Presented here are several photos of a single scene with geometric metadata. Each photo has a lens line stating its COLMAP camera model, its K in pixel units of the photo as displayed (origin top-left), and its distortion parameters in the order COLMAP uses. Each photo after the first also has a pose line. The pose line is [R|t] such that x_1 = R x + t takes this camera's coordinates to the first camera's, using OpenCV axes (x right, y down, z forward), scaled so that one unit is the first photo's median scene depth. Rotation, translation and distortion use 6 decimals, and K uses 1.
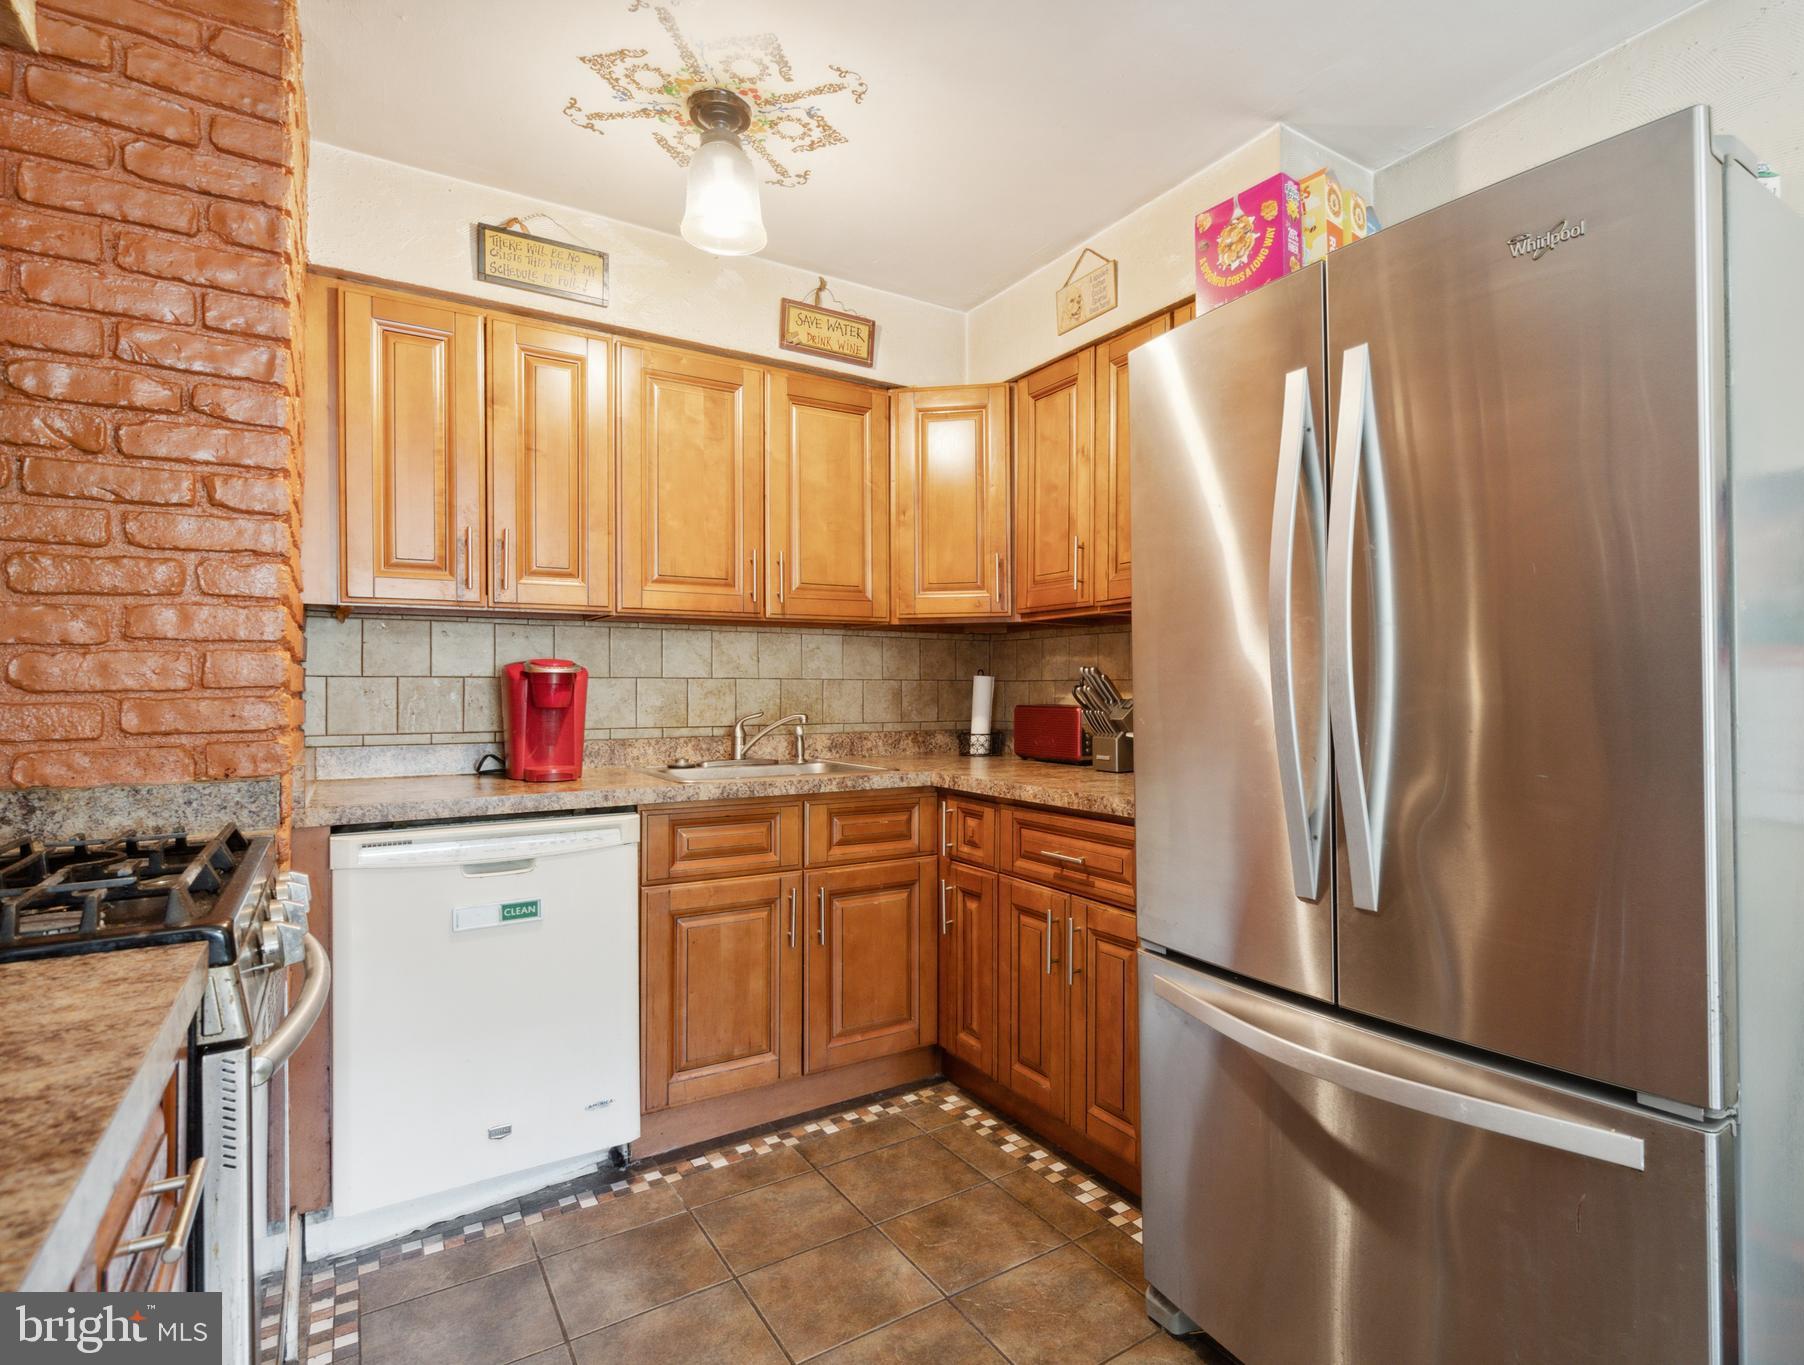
lens RADIAL K [[887.8, 0, 906.2], [0, 887.8, 681.7], [0, 0, 1]] dist [-0.004463, 0.003734]
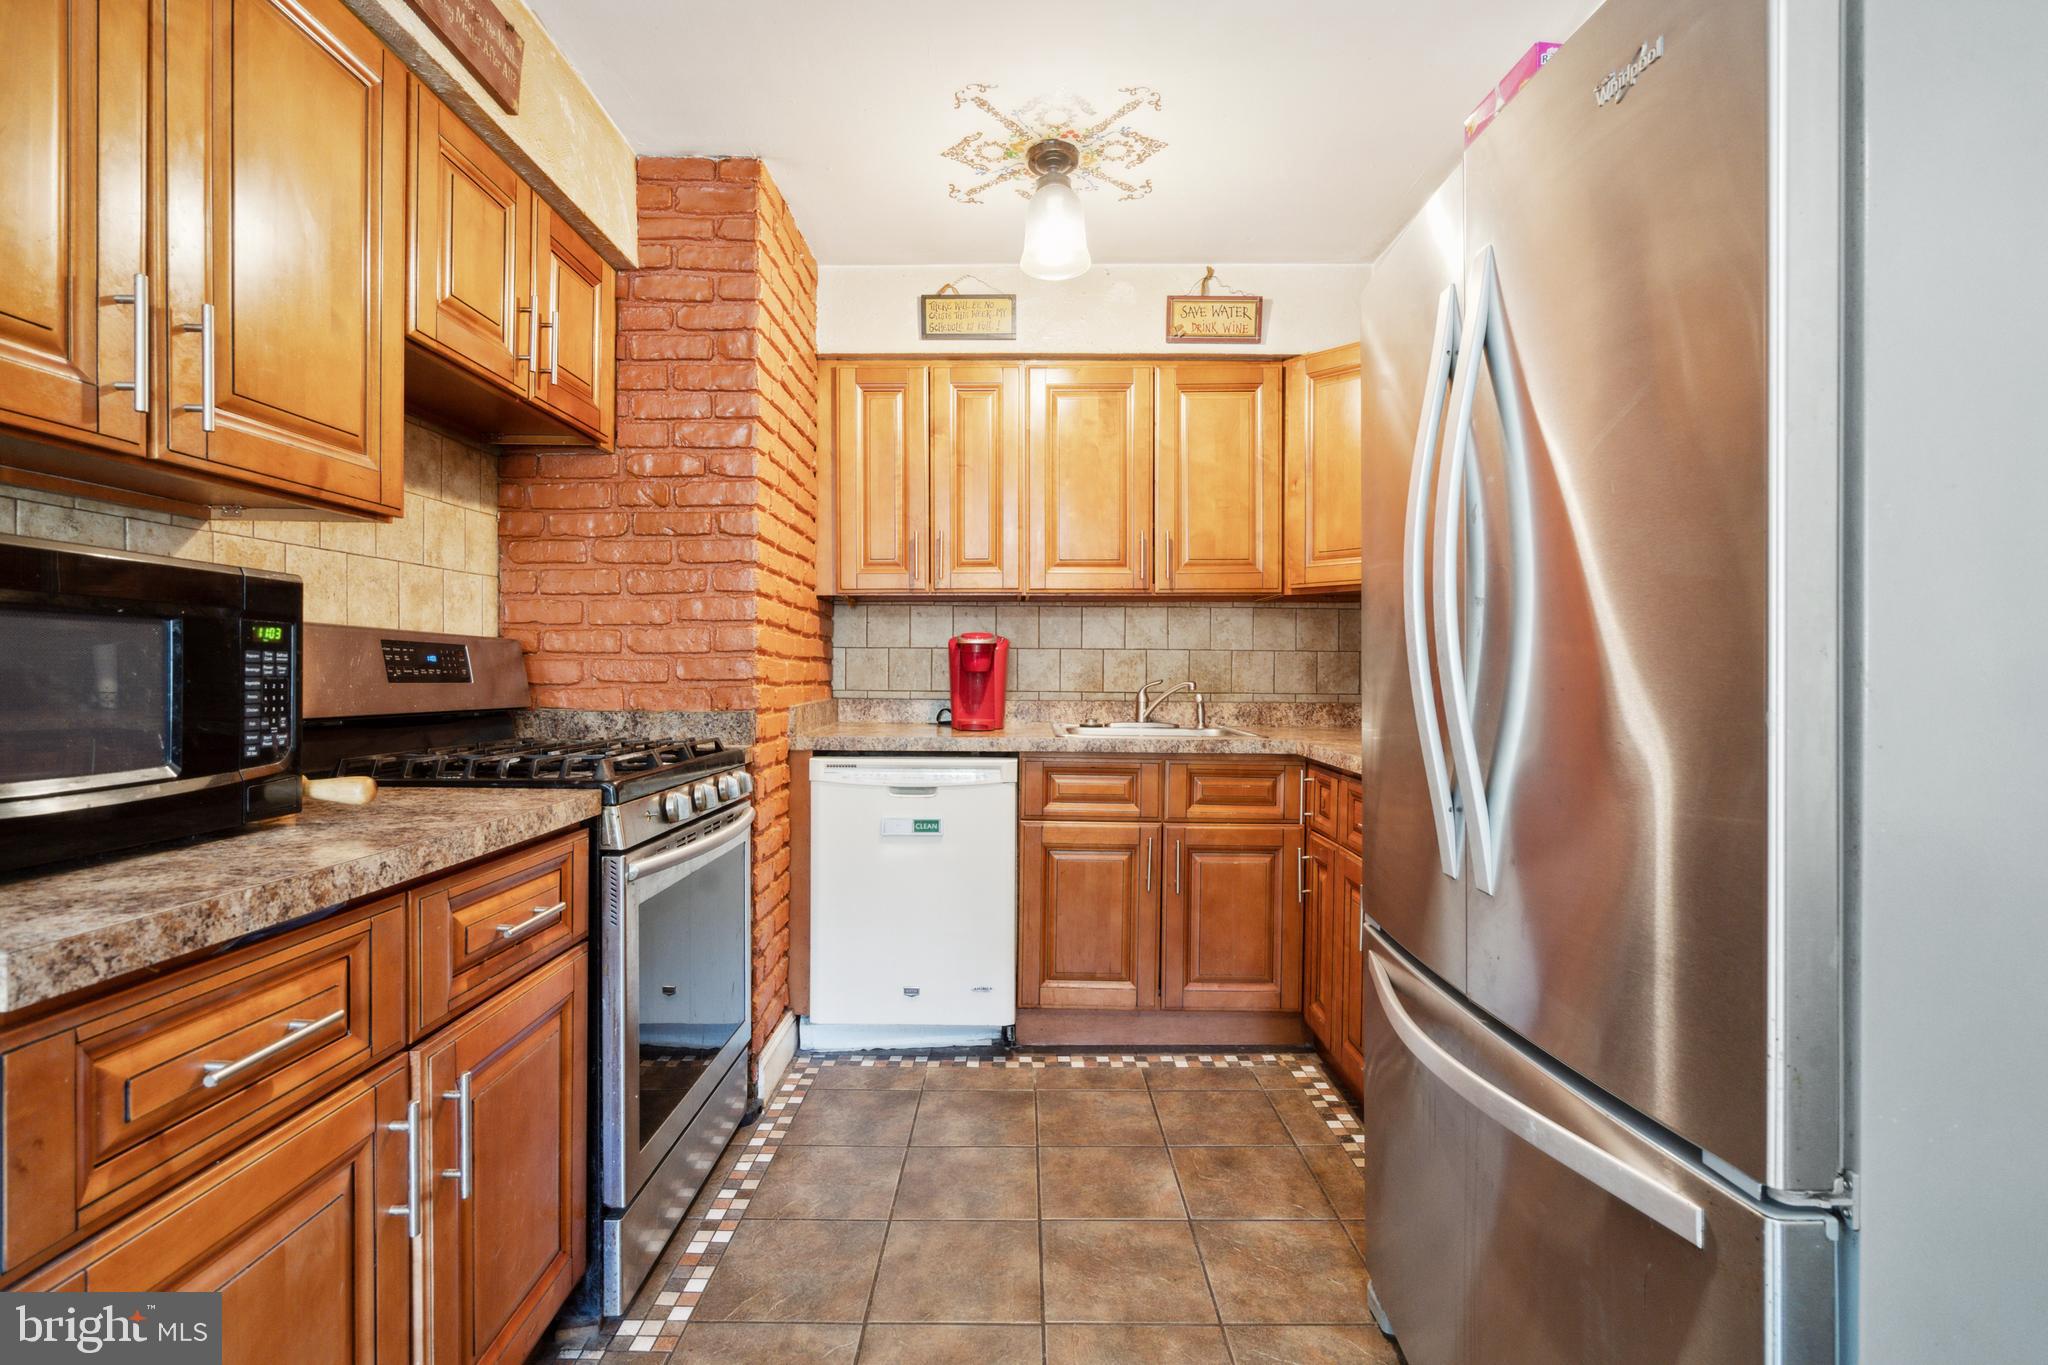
lens RADIAL K [[862.8, 0, 1019.6], [0, 862.8, 678.1], [0, 0, 1]] dist [-0.003034, 0.000039]
pose [[0.837450, 0.013897, -0.546337, 0.344096], [-0.004723, 0.999823, 0.018193, 0.017332], [0.546494, -0.012656, 0.837368, 0.019019]]
